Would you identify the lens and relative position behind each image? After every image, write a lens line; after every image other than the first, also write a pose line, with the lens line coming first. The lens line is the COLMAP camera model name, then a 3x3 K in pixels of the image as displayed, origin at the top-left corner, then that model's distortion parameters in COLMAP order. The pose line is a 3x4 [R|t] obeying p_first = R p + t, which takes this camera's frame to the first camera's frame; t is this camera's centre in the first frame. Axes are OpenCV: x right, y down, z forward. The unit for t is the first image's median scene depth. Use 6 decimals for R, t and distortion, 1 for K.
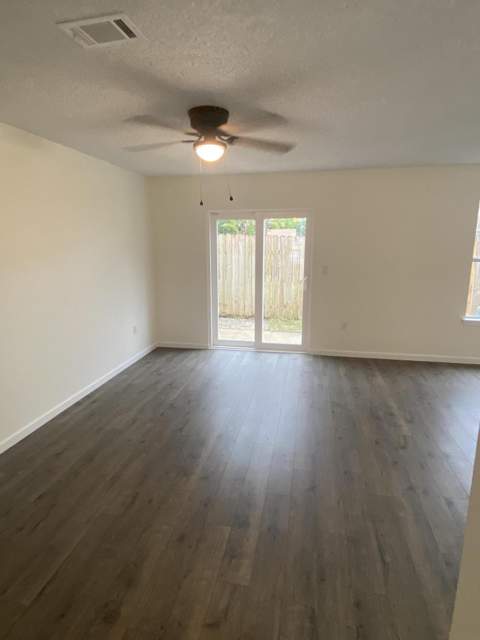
lens RADIAL K [[362.7, 0, 243.5], [0, 362.7, 313.2], [0, 0, 1]] dist [0.002813, -0.009205]
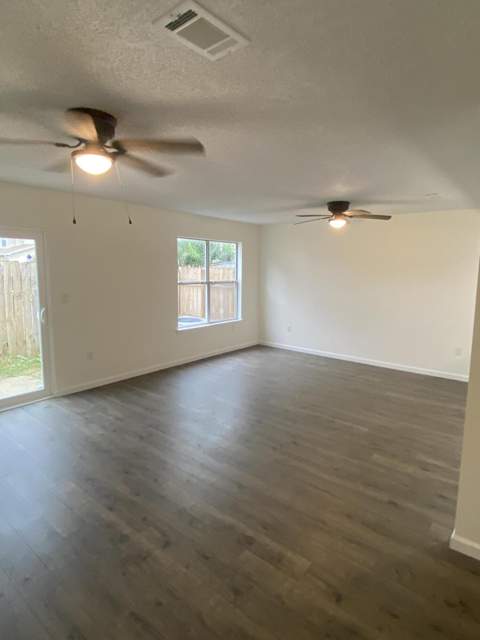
lens RADIAL K [[362.7, 0, 246.5], [0, 362.7, 309.5], [0, 0, 1]] dist [0.002813, -0.009205]
pose [[0.473312, -0.095933, 0.875656, -0.417215], [0.162200, 0.986547, 0.020408, -0.044461], [-0.865833, 0.132372, 0.482505, 0.206990]]
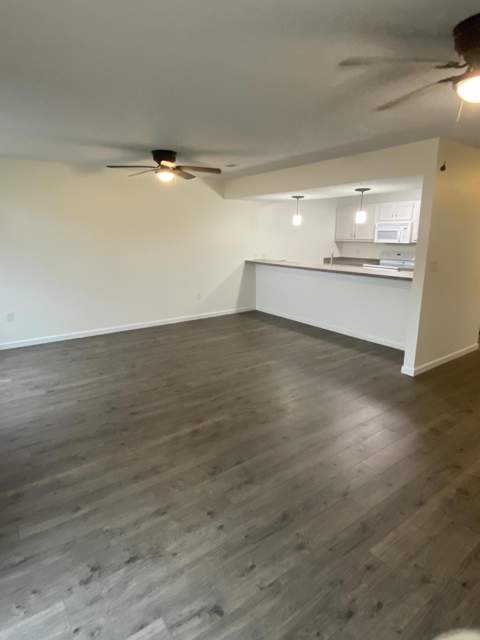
lens RADIAL K [[362.7, 0, 234.5], [0, 362.7, 315.9], [0, 0, 1]] dist [0.002813, -0.009205]
pose [[-0.711696, -0.156197, 0.684903, -0.167509], [0.147627, 0.919941, 0.363200, -0.221274], [-0.686801, 0.359598, -0.631659, 1.117007]]
